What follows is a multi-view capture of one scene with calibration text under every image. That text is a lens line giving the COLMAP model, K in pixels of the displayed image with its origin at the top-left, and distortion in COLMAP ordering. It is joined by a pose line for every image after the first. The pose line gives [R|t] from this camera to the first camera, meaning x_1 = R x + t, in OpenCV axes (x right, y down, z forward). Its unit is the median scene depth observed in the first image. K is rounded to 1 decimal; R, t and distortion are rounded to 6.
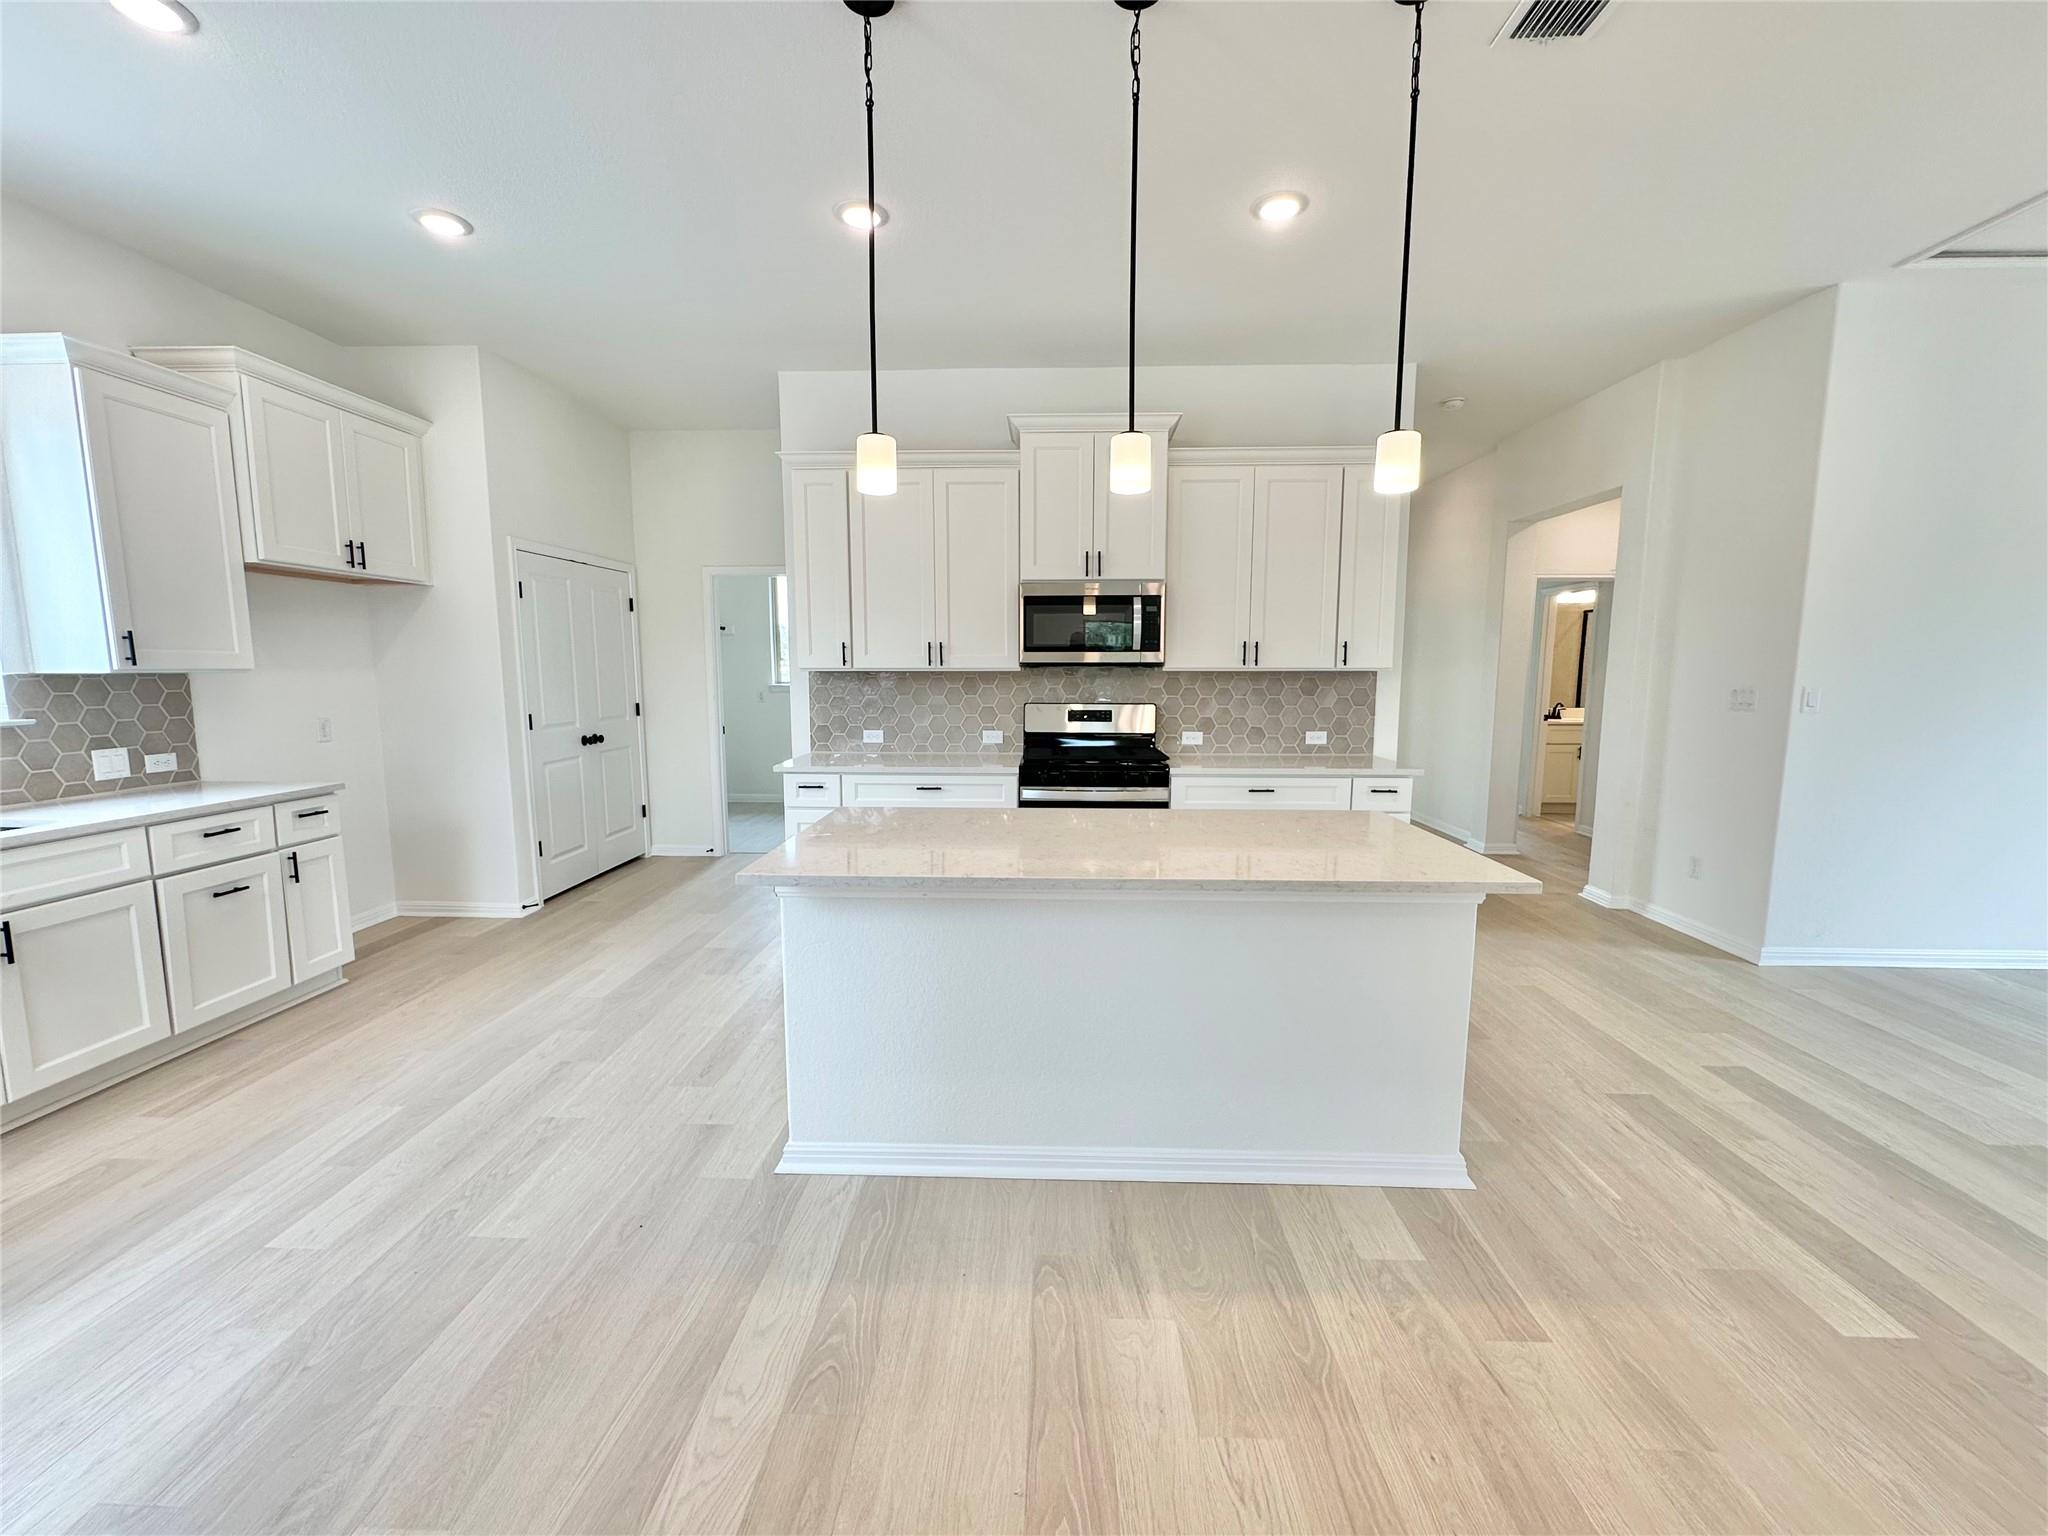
lens RADIAL K [[816.6, 0, 1024.2], [0, 816.6, 765.9], [0, 0, 1]] dist [-0.003152, 0.000384]
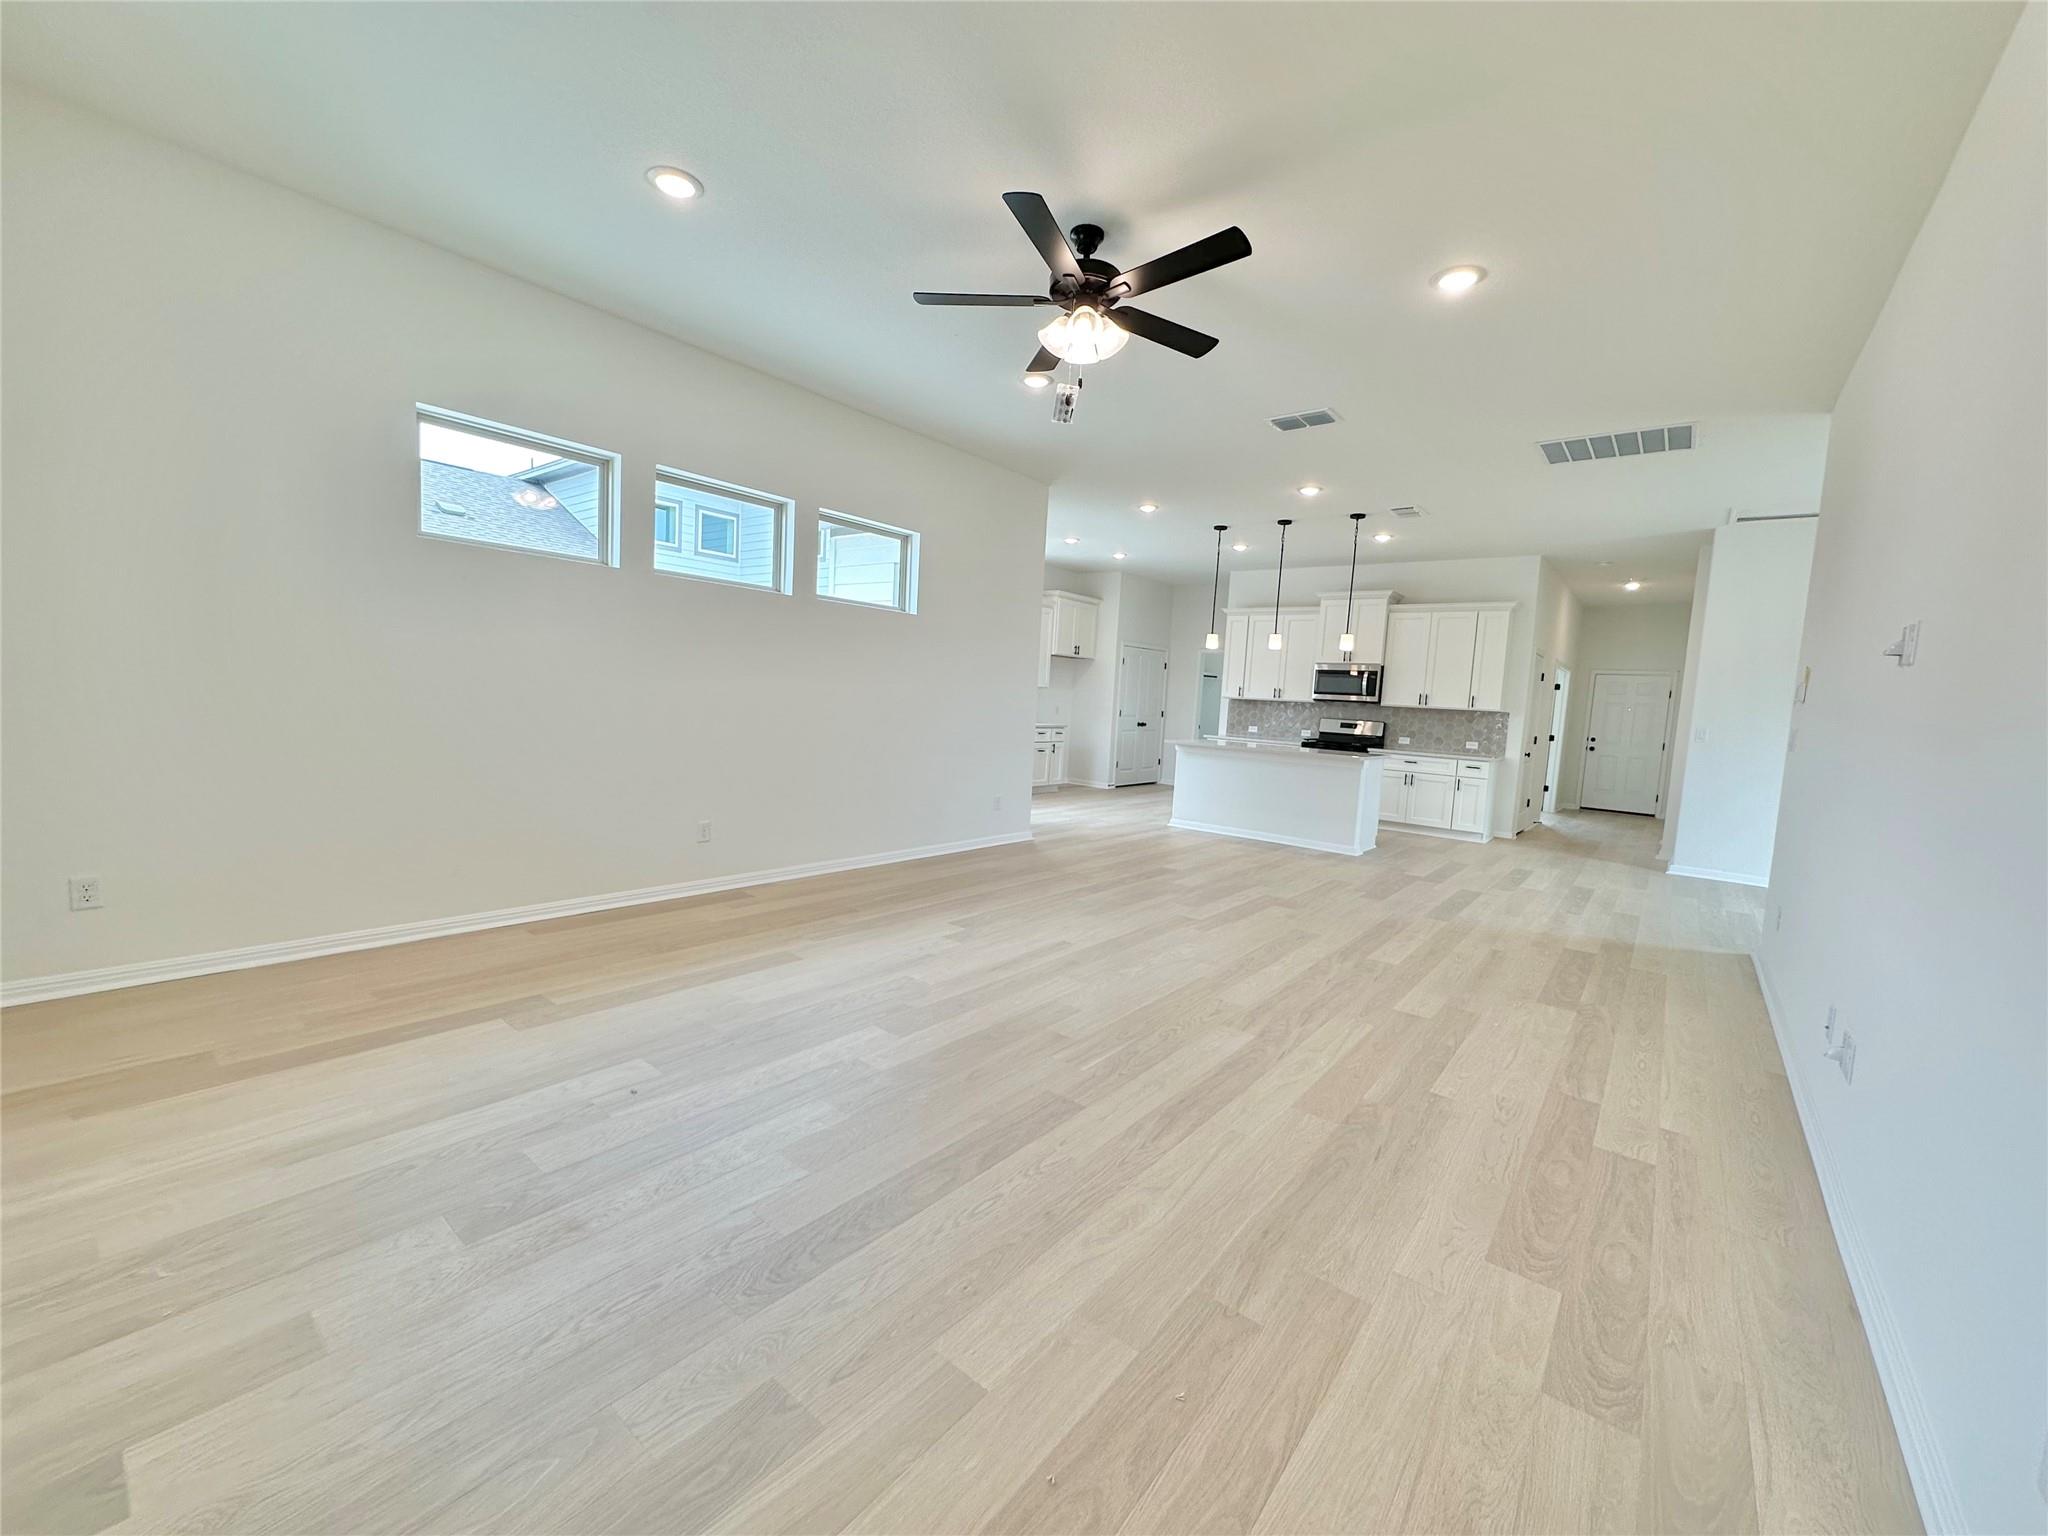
lens RADIAL K [[816.6, 0, 1024.2], [0, 816.6, 765.9], [0, 0, 1]] dist [-0.003152, 0.000384]
pose [[0.797226, 0.096445, -0.595927, 0.814381], [-0.126754, 0.991893, -0.009043, 0.201989], [0.590224, 0.082746, 0.802987, -1.428436]]
